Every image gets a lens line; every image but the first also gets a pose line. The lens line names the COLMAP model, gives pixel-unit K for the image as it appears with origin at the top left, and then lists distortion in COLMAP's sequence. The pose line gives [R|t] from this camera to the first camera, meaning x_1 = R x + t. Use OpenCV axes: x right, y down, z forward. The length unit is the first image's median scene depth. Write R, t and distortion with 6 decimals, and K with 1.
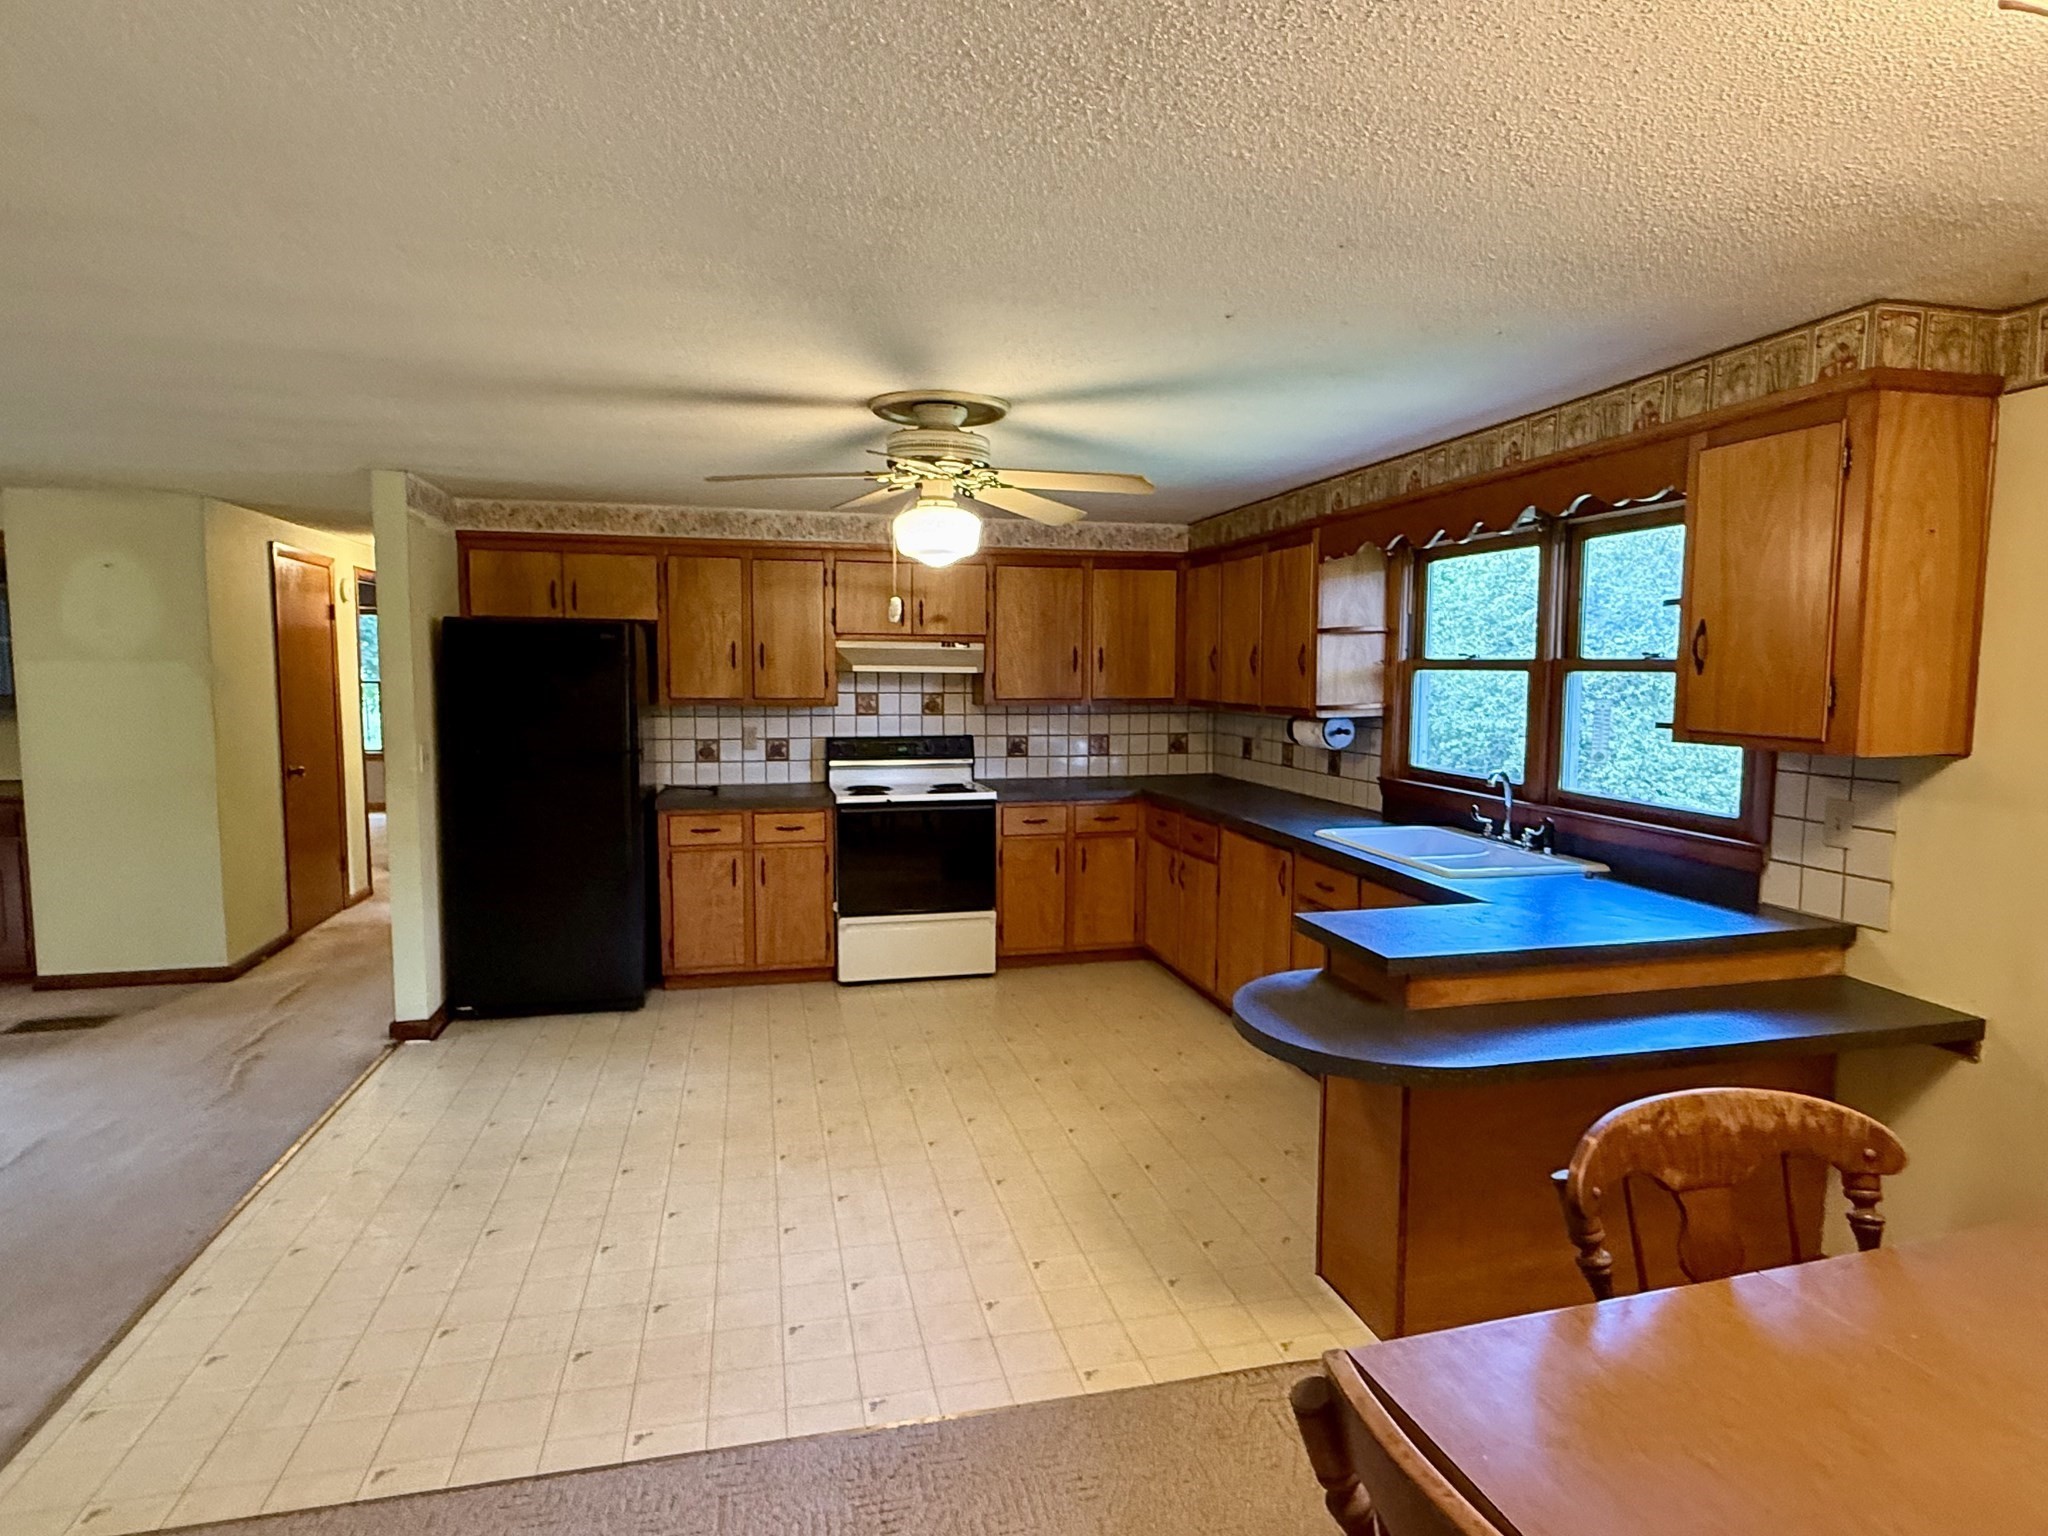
lens RADIAL K [[1126.9, 0, 1023.8], [0, 1126.9, 773.0], [0, 0, 1]] dist [-0.003882, 0.001275]
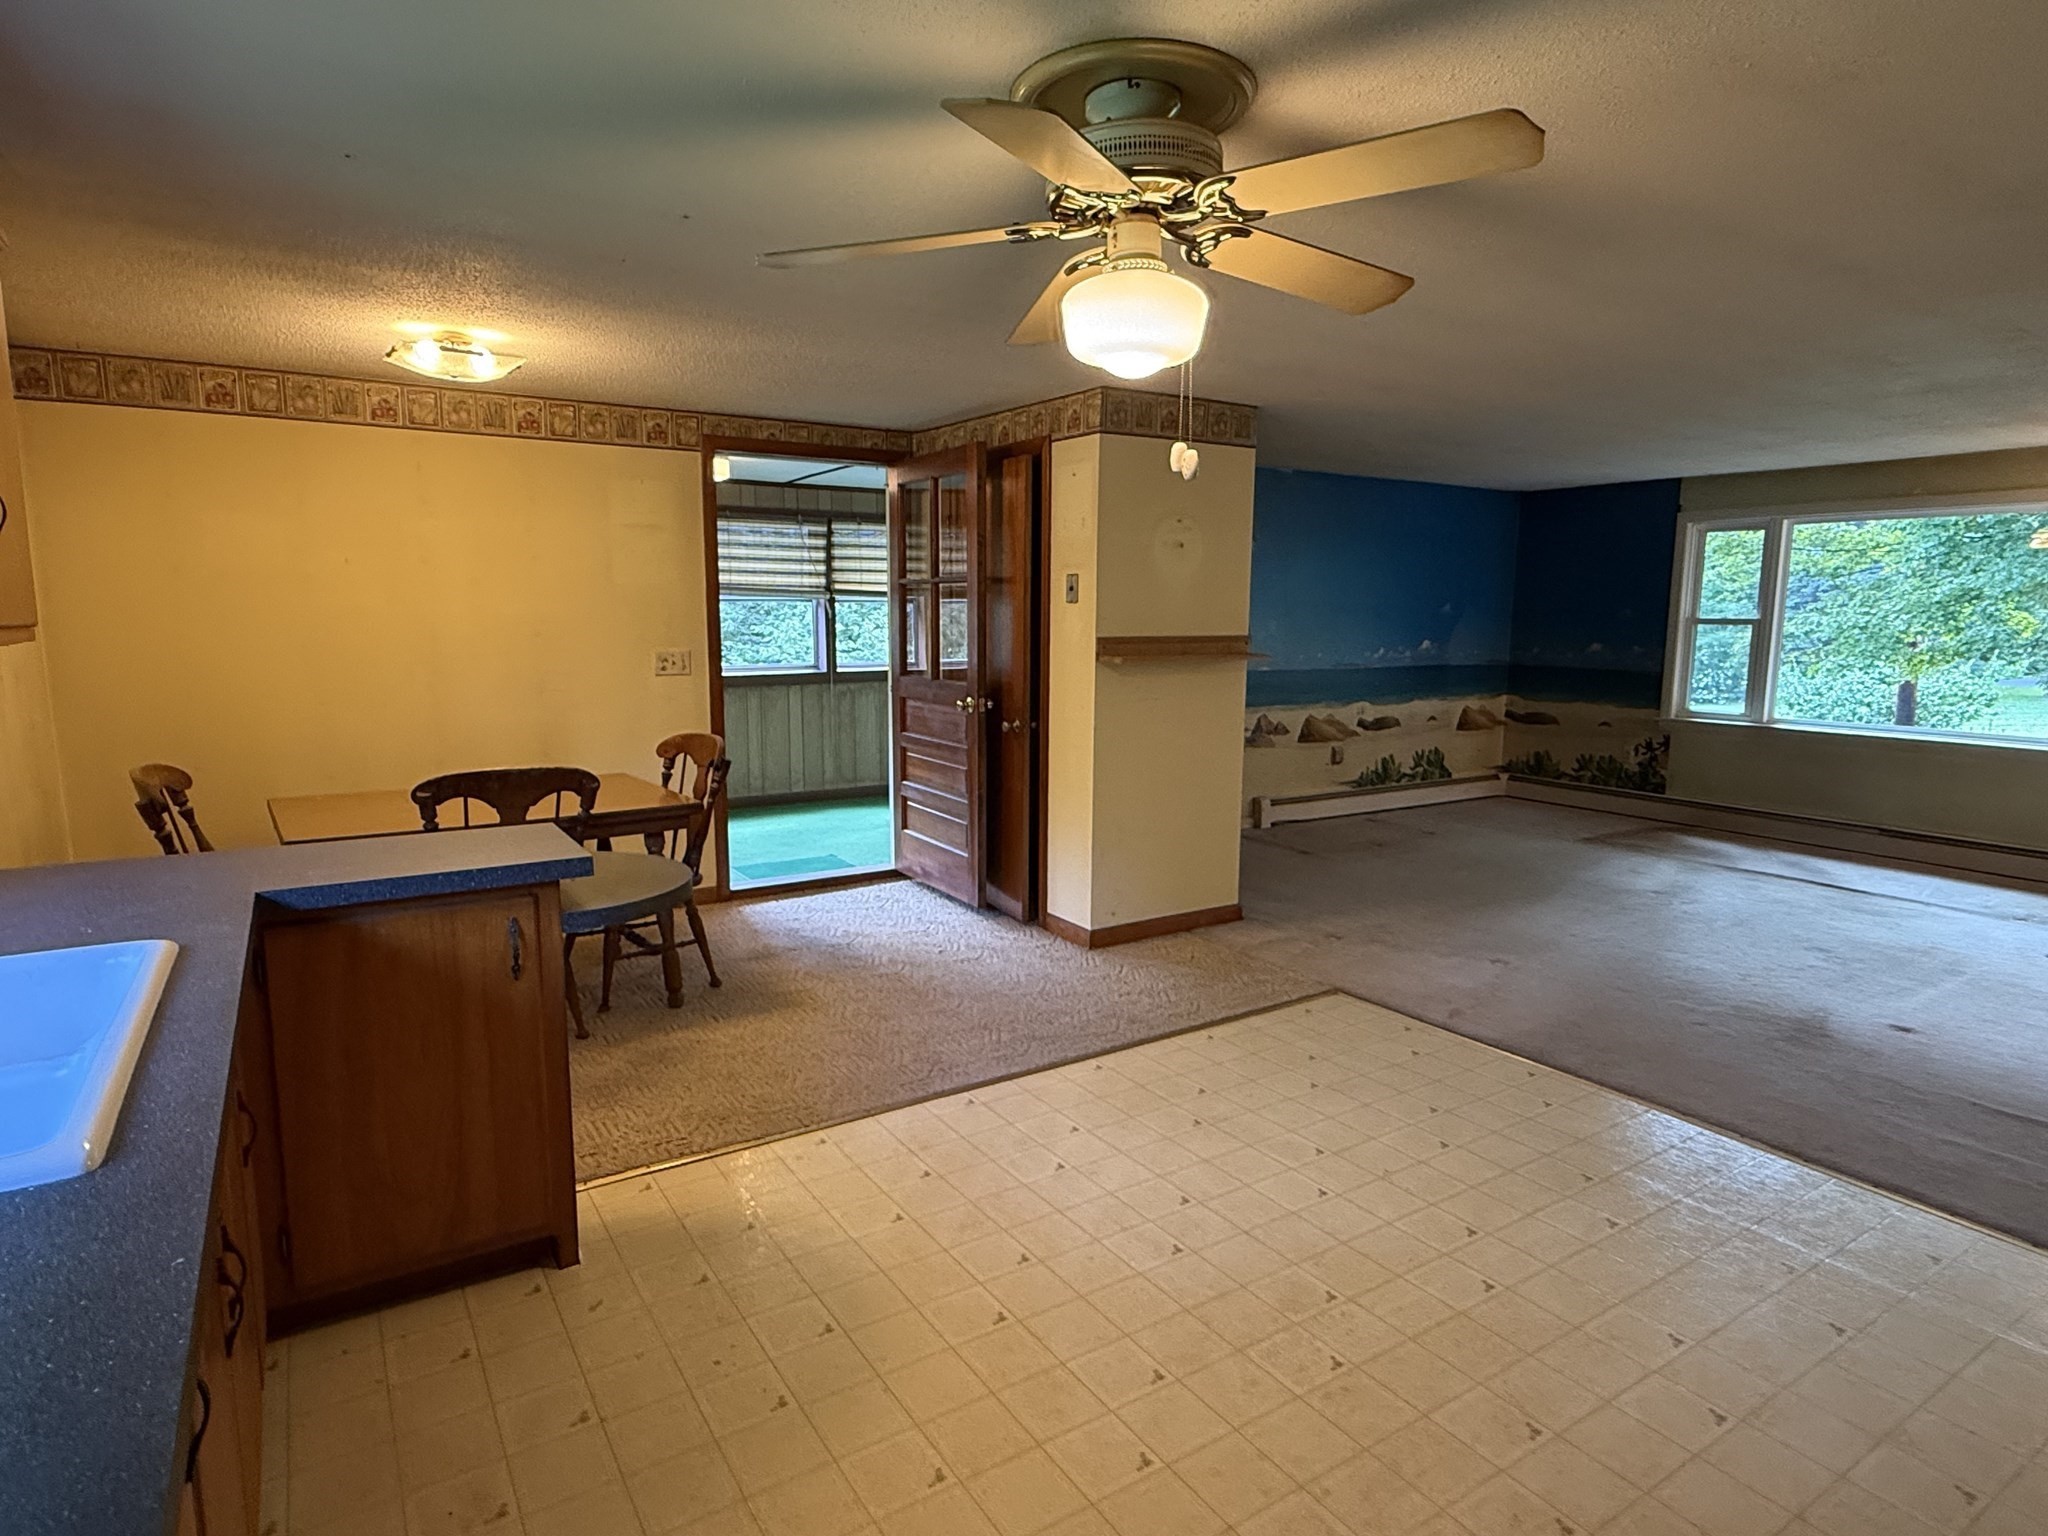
lens RADIAL K [[1126.9, 0, 1016.5], [0, 1126.9, 775.8], [0, 0, 1]] dist [-0.003882, 0.001275]
pose [[-0.945779, 0.037262, -0.322667, 0.137210], [-0.041105, 0.971681, 0.232694, -0.089133], [0.322200, 0.233340, -0.917464, 1.198618]]
